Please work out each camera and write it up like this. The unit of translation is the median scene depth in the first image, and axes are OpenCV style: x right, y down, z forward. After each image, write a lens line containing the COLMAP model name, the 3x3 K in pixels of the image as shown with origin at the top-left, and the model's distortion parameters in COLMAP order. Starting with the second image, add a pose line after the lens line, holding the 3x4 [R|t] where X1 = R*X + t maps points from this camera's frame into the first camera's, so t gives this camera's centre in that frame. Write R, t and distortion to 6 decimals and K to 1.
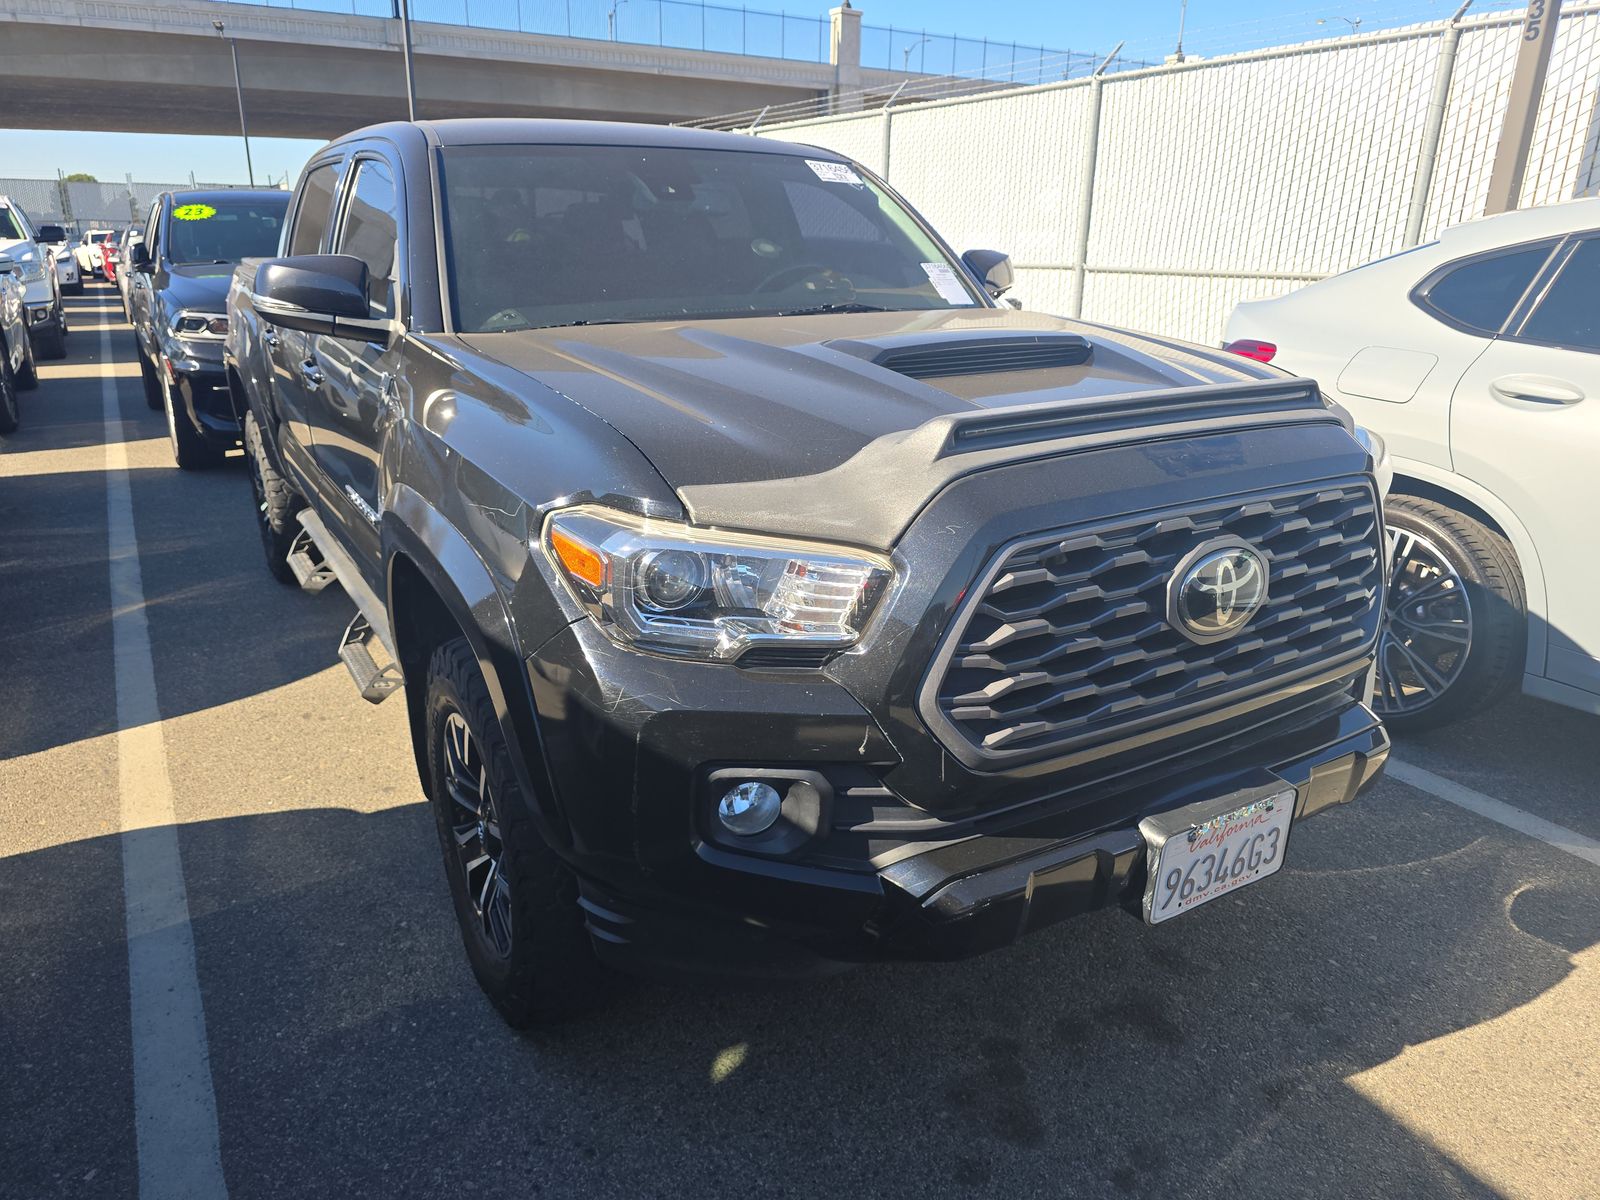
lens RADIAL K [[1073.6, 0, 793.6], [0, 1073.6, 603.4], [0, 0, 1]] dist [0.014872, -0.017077]
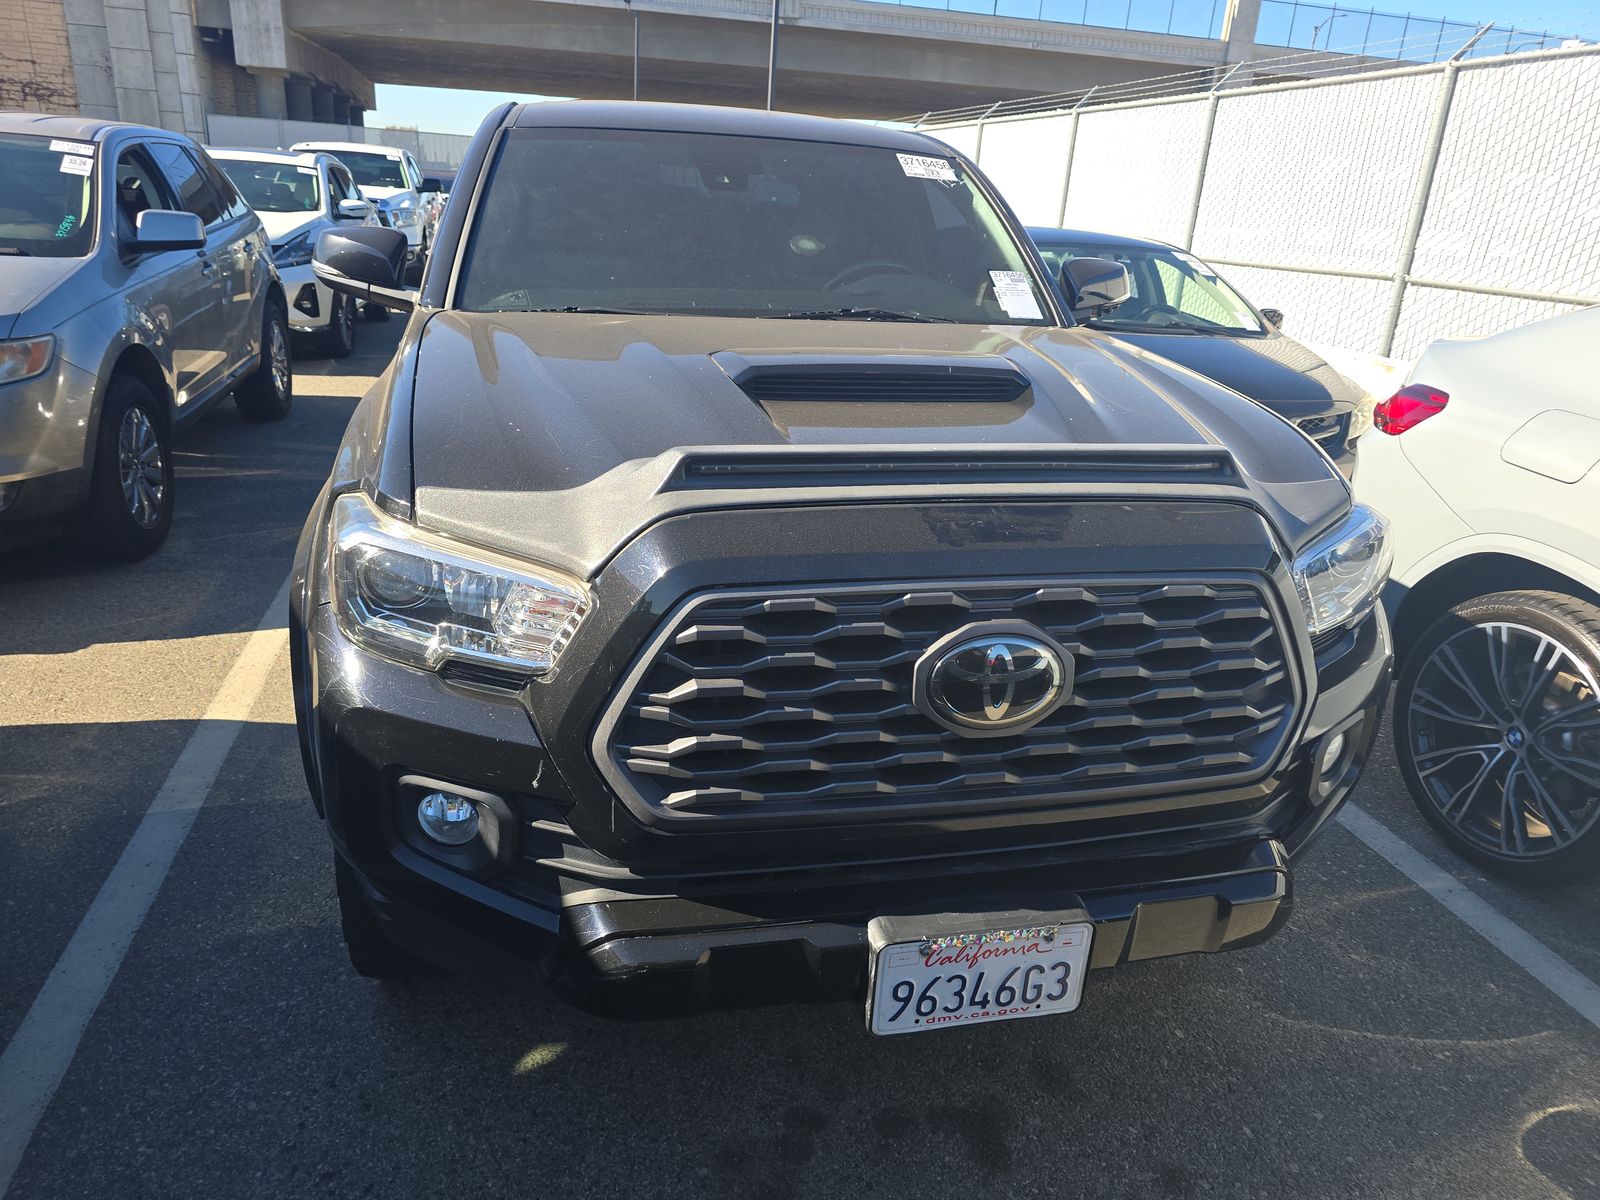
lens RADIAL K [[1073.6, 0, 807.1], [0, 1073.6, 596.8], [0, 0, 1]] dist [0.014872, -0.017077]
pose [[0.951367, 0.150159, -0.268984, 0.335712], [-0.146145, 0.988644, 0.035006, -0.061685], [0.271186, 0.006007, 0.962508, 0.086842]]
